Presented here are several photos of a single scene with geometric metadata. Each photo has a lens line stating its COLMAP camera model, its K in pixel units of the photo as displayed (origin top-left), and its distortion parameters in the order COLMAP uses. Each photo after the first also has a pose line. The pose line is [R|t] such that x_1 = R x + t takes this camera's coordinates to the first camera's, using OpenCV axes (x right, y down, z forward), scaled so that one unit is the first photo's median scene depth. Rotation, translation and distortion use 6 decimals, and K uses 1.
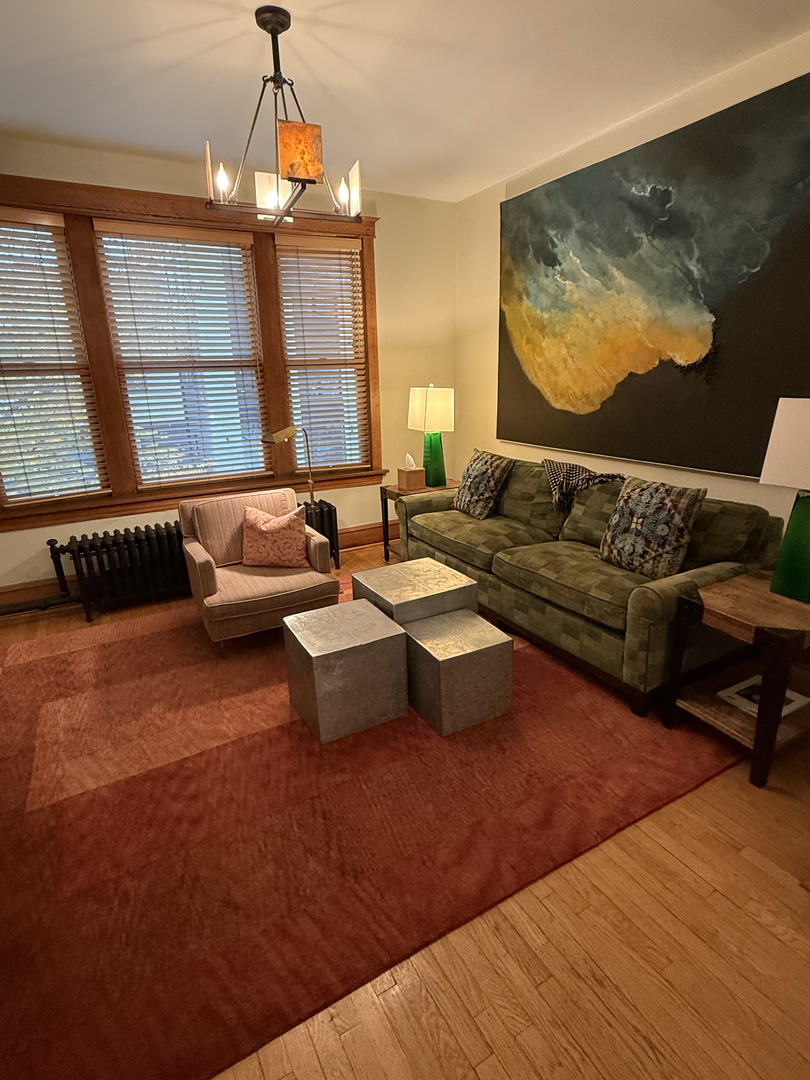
lens RADIAL K [[555.2, 0, 405.0], [0, 555.2, 540.0], [0, 0, 1]] dist [0.000070, -0.000234]
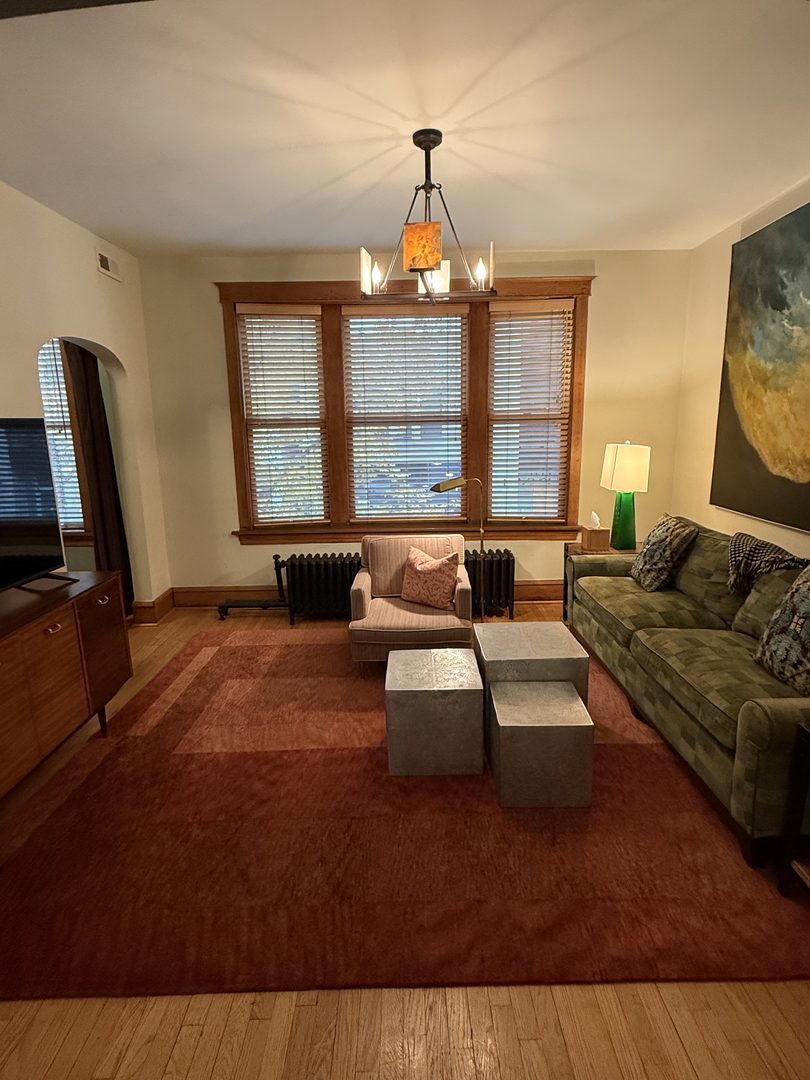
lens RADIAL K [[555.2, 0, 405.0], [0, 555.2, 540.0], [0, 0, 1]] dist [0.000070, -0.000234]
pose [[0.872792, 0.110208, -0.475488, 0.222240], [-0.147711, 0.988134, -0.042106, -0.024610], [0.465206, 0.106985, 0.878714, 0.020910]]
